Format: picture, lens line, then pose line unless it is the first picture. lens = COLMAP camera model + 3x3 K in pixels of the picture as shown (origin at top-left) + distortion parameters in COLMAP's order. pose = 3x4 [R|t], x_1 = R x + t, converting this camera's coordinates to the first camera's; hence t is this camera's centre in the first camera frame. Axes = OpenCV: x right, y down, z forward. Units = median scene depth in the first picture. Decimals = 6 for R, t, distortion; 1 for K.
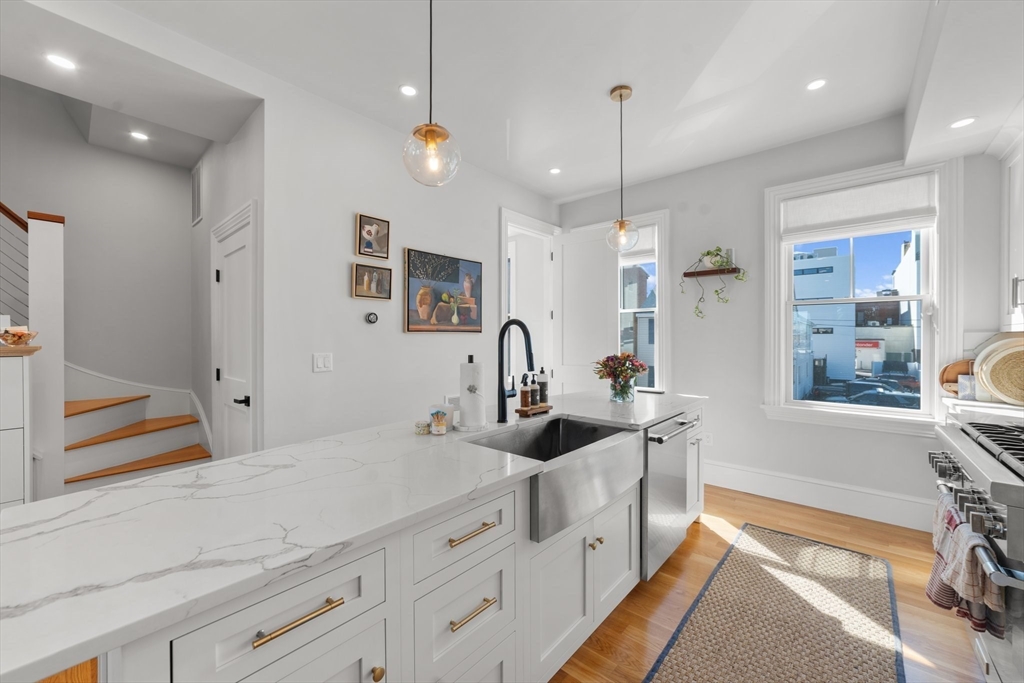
lens RADIAL K [[394.0, 0, 515.7], [0, 394.0, 339.1], [0, 0, 1]] dist [-0.012327, 0.000381]
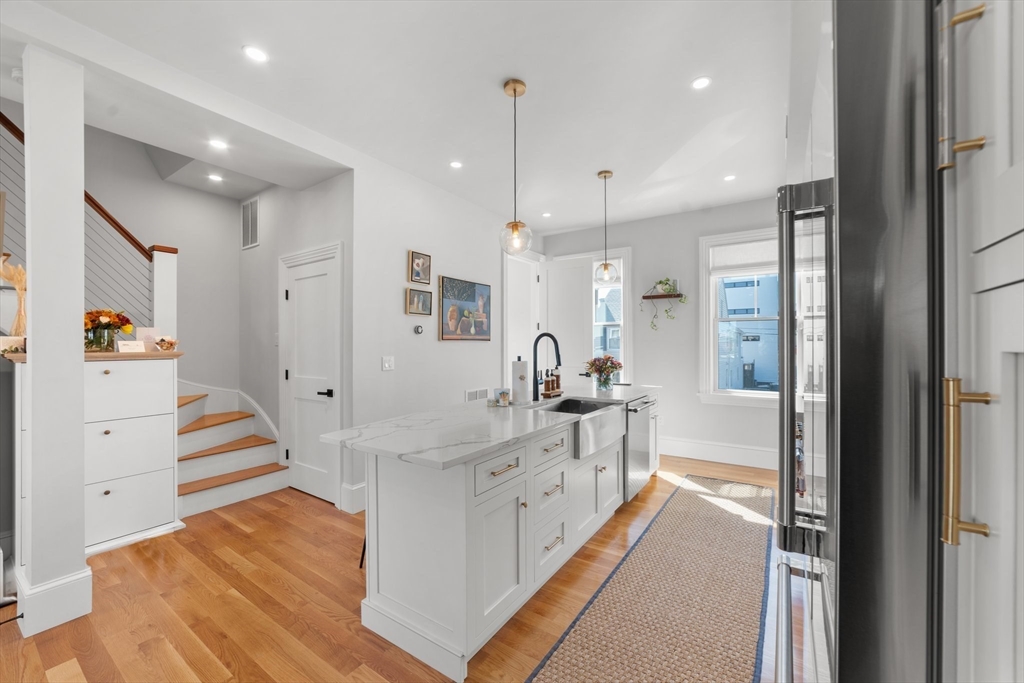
lens RADIAL K [[396.6, 0, 517.9], [0, 396.6, 344.4], [0, 0, 1]] dist [-0.012796, 0.000158]
pose [[0.991596, -0.001144, 0.129367, -0.212663], [0.001781, 0.999987, -0.004810, 0.001876], [-0.129360, 0.005000, 0.991585, -0.354650]]
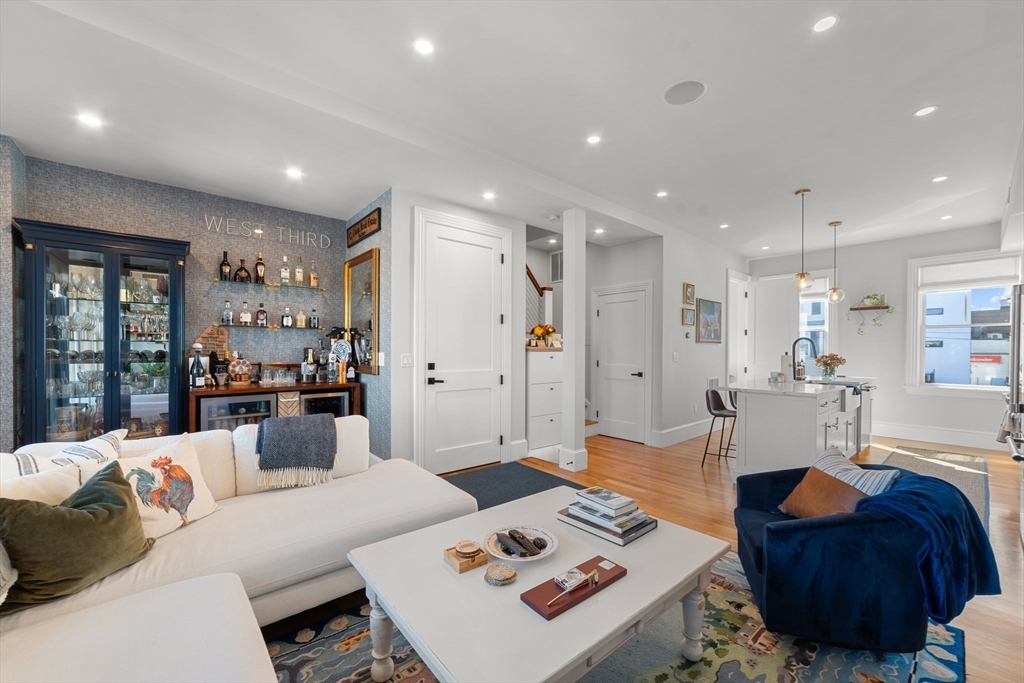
lens RADIAL K [[399.7, 0, 517.3], [0, 399.7, 352.6], [0, 0, 1]] dist [-0.022576, 0.007833]
pose [[0.990124, 0.006492, -0.140046, -0.945286], [-0.006108, 0.999976, 0.003173, 0.032581], [0.140063, -0.002286, 0.990140, -1.103986]]
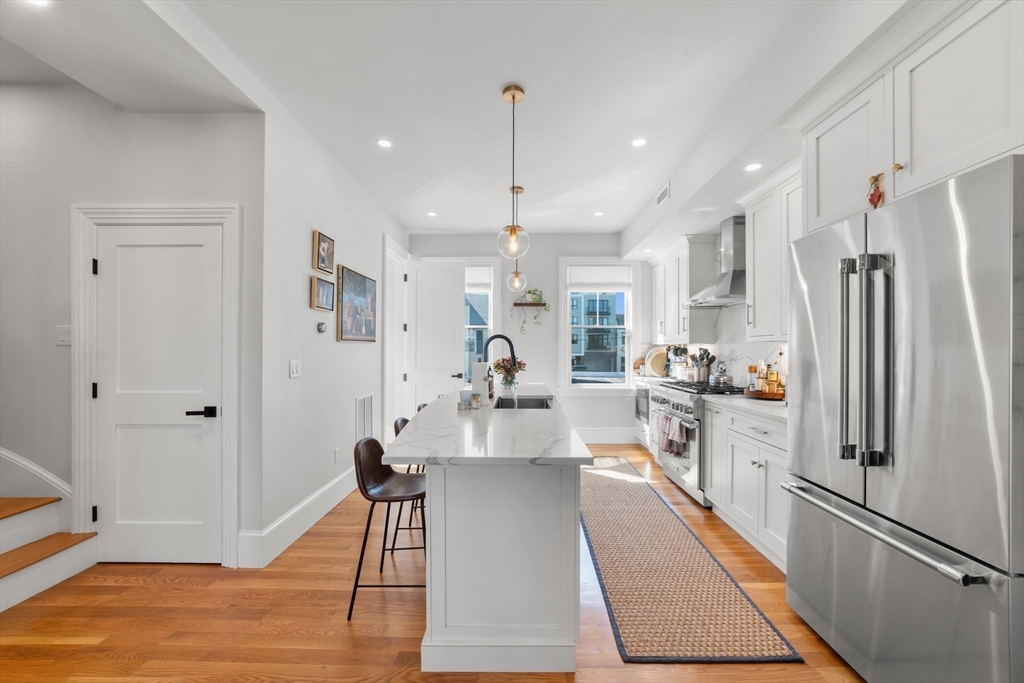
lens RADIAL K [[392.1, 0, 516.6], [0, 392.1, 347.9], [0, 0, 1]] dist [-0.022385, 0.010421]
pose [[0.764614, 0.002388, 0.644484, -0.658674], [-0.000848, 0.999996, -0.002699, 0.005226], [-0.644488, 0.001517, 0.764613, -0.171518]]
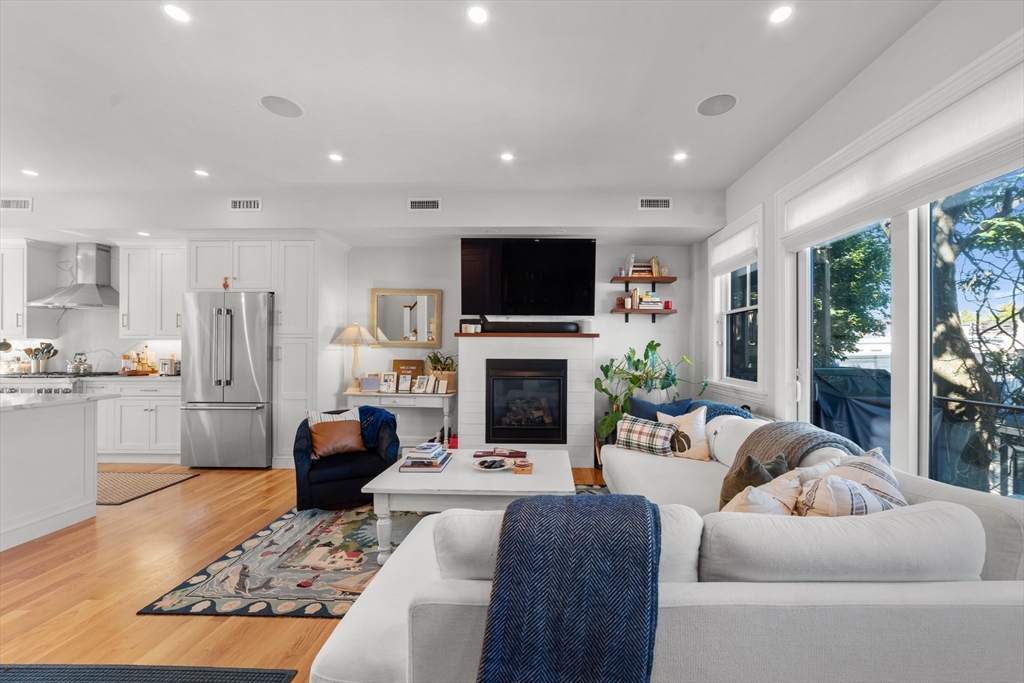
lens RADIAL K [[402.3, 0, 538.2], [0, 402.3, 347.3], [0, 0, 1]] dist [-0.020387, 0.007975]
pose [[-0.650612, 0.001804, 0.759408, -1.830435], [-0.000521, 0.999996, -0.002822, 0.024395], [-0.759410, -0.002232, -0.650608, 0.005482]]
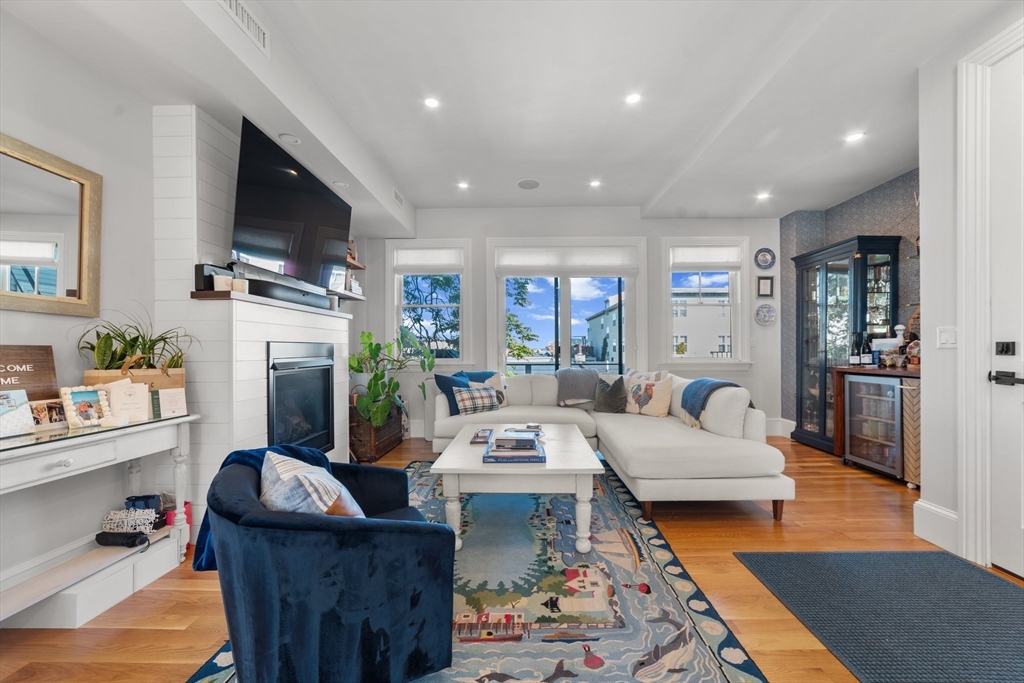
lens RADIAL K [[392.1, 0, 516.6], [0, 392.1, 347.9], [0, 0, 1]] dist [-0.022385, 0.010421]
pose [[-0.761807, 0.005369, -0.647782, -0.352282], [0.004143, 0.999986, 0.003416, 0.079637], [0.647791, -0.000082, -0.761818, 0.203327]]
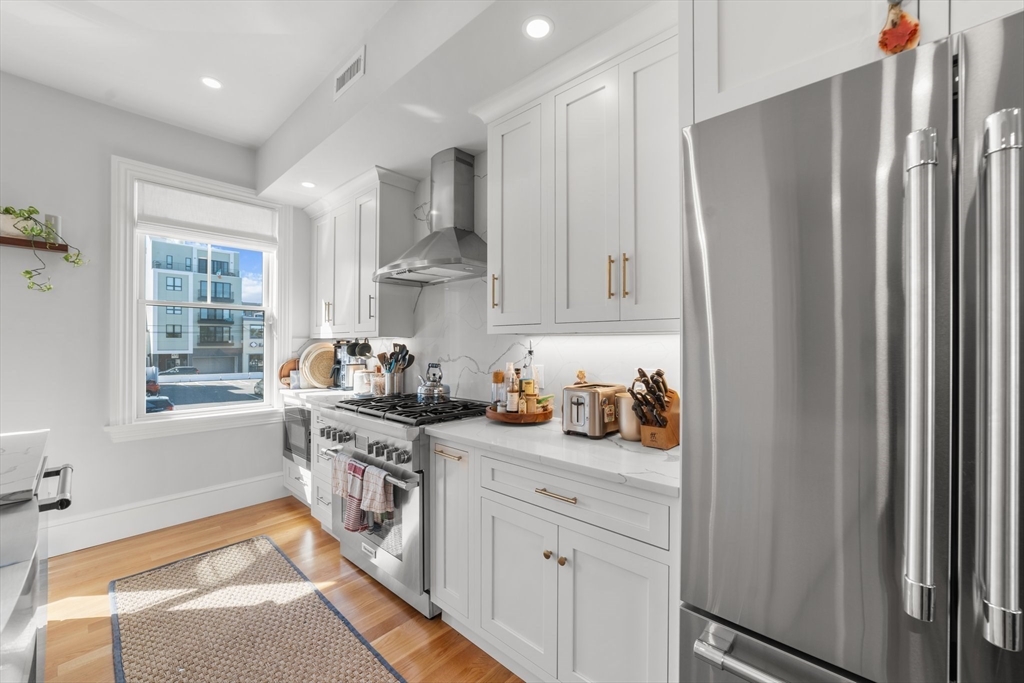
lens RADIAL K [[404.7, 0, 512.4], [0, 404.7, 345.1], [0, 0, 1]] dist [-0.021835, 0.008943]
pose [[0.028076, -0.002359, 0.999603, -0.177749], [0.000779, 0.999997, 0.002338, 0.001958], [-0.999605, 0.000713, 0.028078, 0.187389]]
